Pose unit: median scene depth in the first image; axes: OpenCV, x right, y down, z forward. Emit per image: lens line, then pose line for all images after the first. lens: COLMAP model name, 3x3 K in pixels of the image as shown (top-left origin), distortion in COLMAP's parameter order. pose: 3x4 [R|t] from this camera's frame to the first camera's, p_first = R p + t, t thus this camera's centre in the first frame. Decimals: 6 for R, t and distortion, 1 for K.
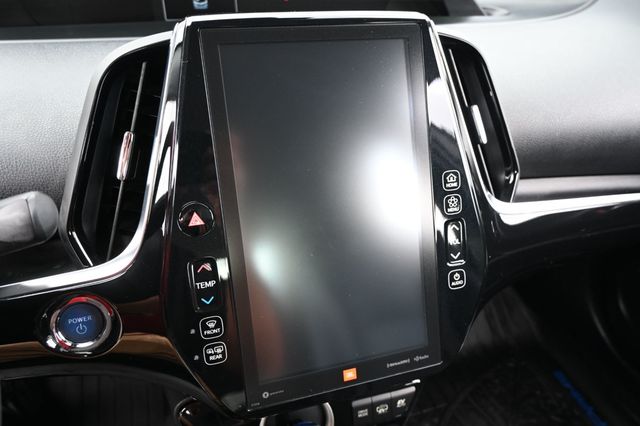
lens RADIAL K [[473.3, 0, 320.0], [0, 473.3, 213.0], [0, 0, 1]] dist [0.000824, 0.000351]
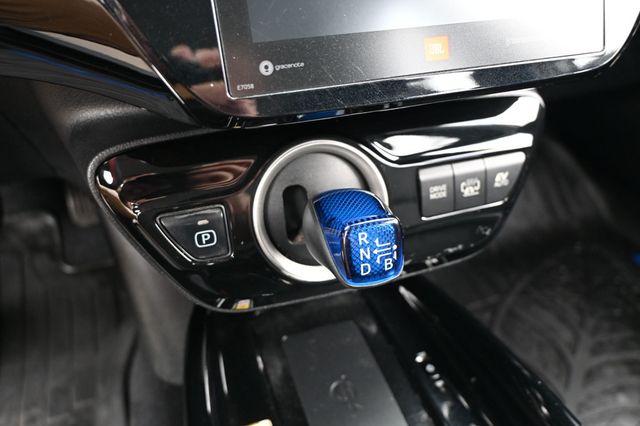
lens RADIAL K [[526.5, 0, 320.0], [0, 526.5, 213.0], [0, 0, 1]] dist [0.000303, 0.000376]
pose [[0.999018, -0.033324, 0.029204, -0.048071], [0.030947, 0.996444, 0.078365, 0.284318], [-0.031711, -0.077384, 0.996497, 0.278679]]
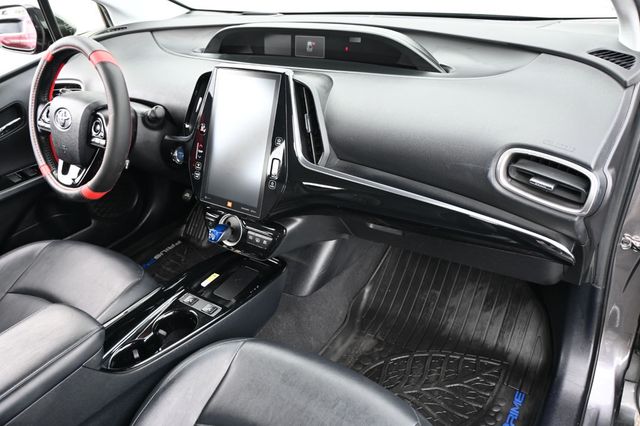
lens RADIAL K [[488.6, 0, 320.0], [0, 488.6, 213.0], [0, 0, 1]] dist [0.004154, 0.001665]
pose [[0.613734, 0.321335, -0.721162, 1.403998], [-0.329277, 0.934372, 0.136111, -0.083453], [0.717571, 0.153926, 0.679263, -0.269038]]
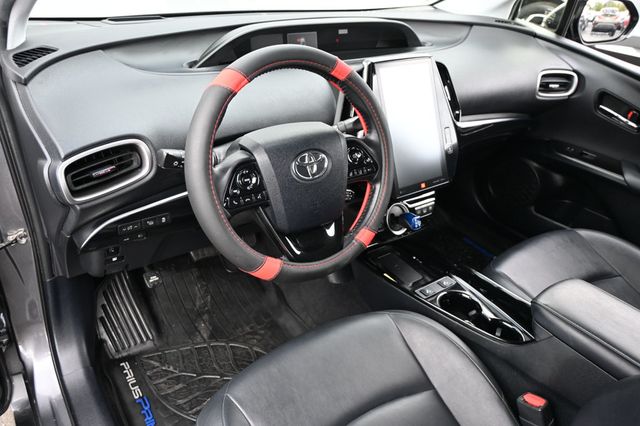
lens RADIAL K [[488.6, 0, 320.0], [0, 488.6, 213.0], [0, 0, 1]] dist [0.004154, 0.001665]
pose [[0.946815, -0.135797, 0.291720, -0.830237], [0.138809, 0.990264, 0.010451, 0.236449], [-0.290299, 0.030598, 0.956447, -0.942191]]
